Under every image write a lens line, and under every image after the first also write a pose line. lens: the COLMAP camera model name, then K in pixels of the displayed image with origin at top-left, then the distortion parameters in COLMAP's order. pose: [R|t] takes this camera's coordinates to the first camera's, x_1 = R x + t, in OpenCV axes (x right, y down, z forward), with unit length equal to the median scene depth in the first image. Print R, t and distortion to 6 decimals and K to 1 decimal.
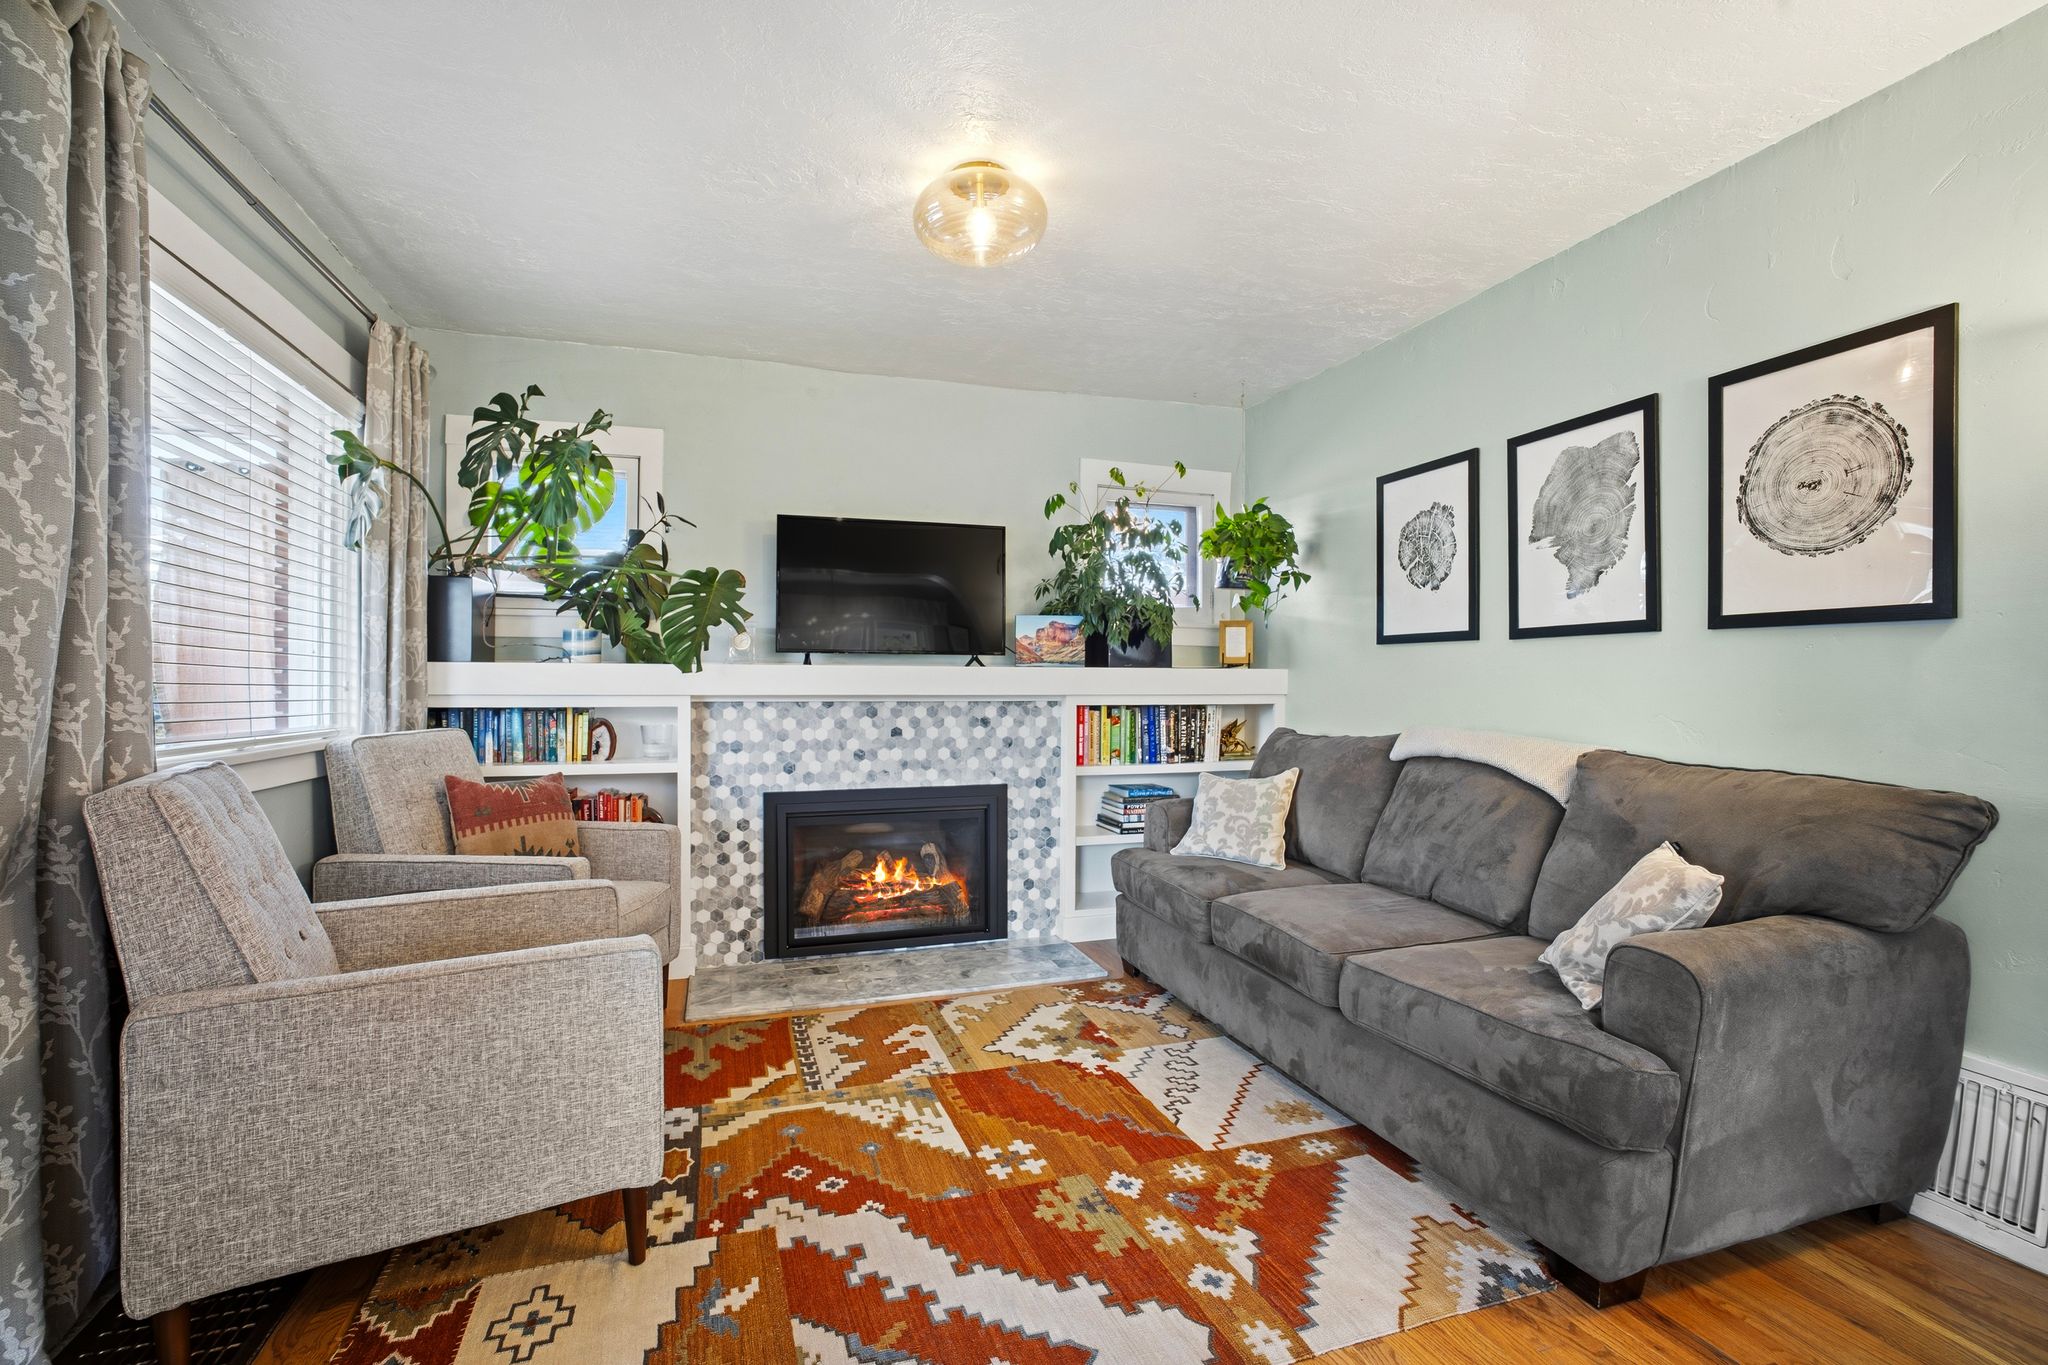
lens RADIAL K [[914.9, 0, 1014.6], [0, 914.9, 667.3], [0, 0, 1]] dist [-0.042138, 0.016532]
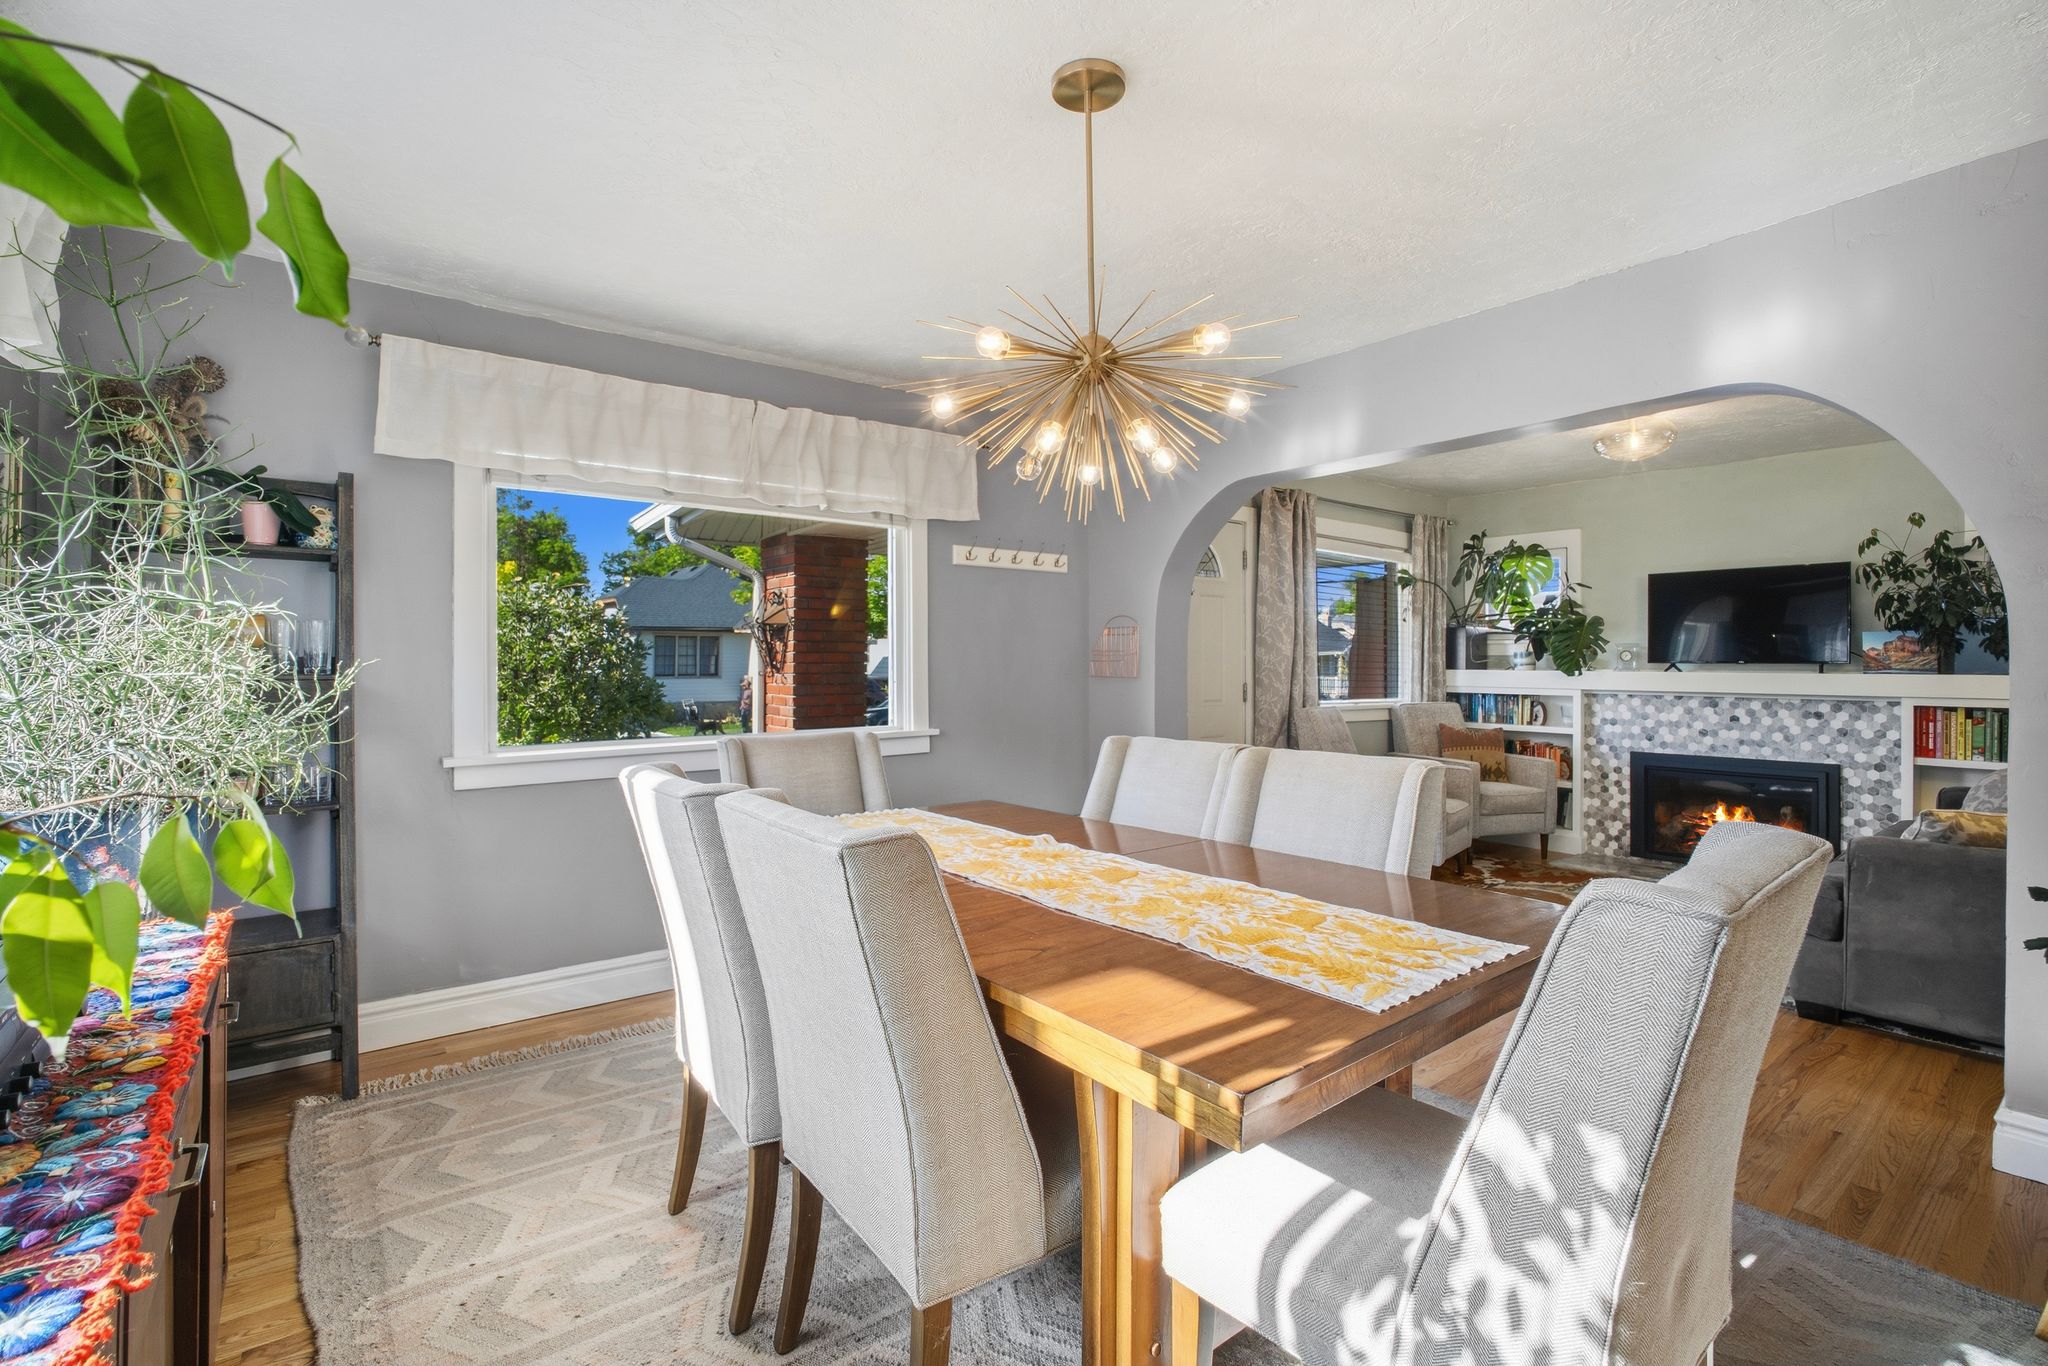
lens RADIAL K [[914.9, 0, 1014.6], [0, 914.9, 667.8], [0, 0, 1]] dist [-0.042138, 0.016532]
pose [[0.342642, 0.001211, -0.939465, 0.821923], [0.005995, 0.999976, 0.003475, -0.020506], [0.939447, -0.006822, 0.342626, -0.544145]]
